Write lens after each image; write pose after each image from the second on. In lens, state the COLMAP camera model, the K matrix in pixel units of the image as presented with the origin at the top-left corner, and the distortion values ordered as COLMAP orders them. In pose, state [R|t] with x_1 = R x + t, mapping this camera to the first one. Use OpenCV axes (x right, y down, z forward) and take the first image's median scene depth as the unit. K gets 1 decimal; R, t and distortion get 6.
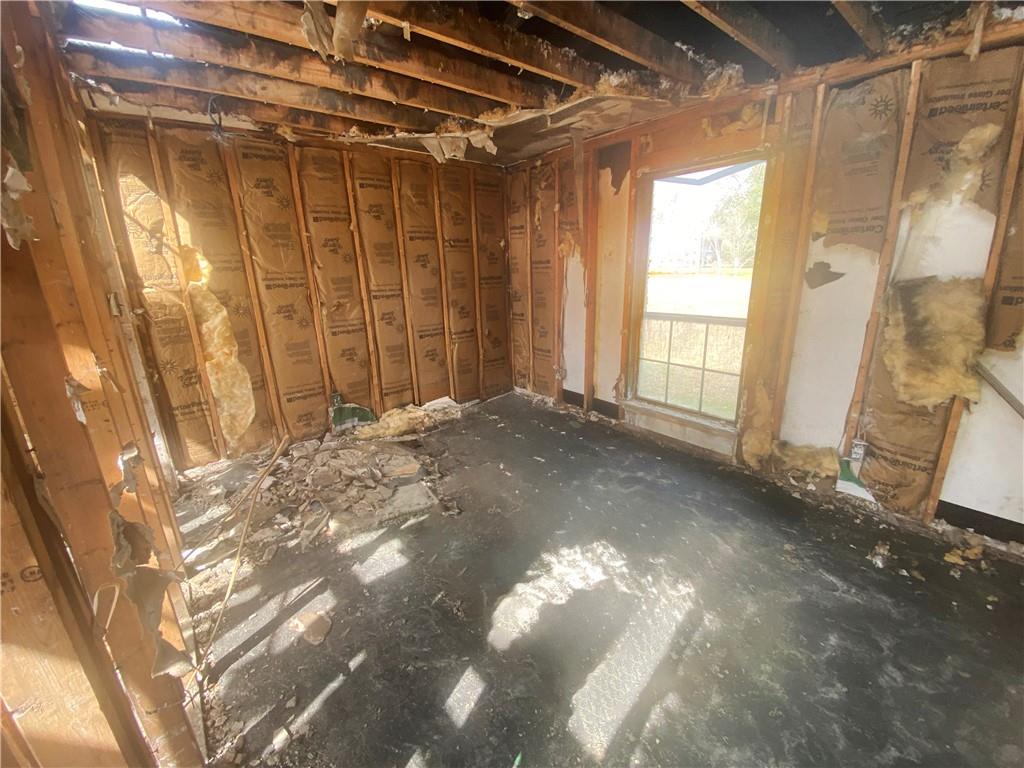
lens RADIAL K [[419.8, 0, 512.0], [0, 419.8, 384.0], [0, 0, 1]] dist [-0.021560, -0.000631]
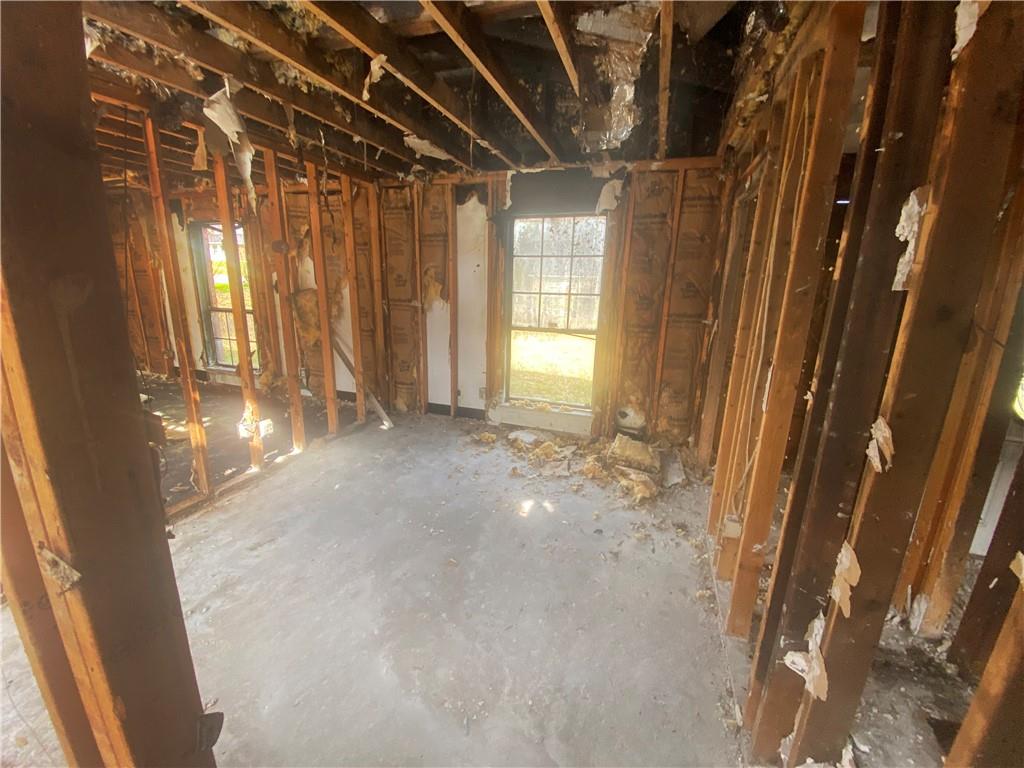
lens RADIAL K [[419.8, 0, 512.0], [0, 419.8, 384.0], [0, 0, 1]] dist [-0.021560, -0.000631]
pose [[0.842677, -0.074826, 0.533195, 0.352004], [0.090956, 0.995847, -0.003997, 0.185508], [-0.530681, 0.051866, 0.845983, -0.746266]]
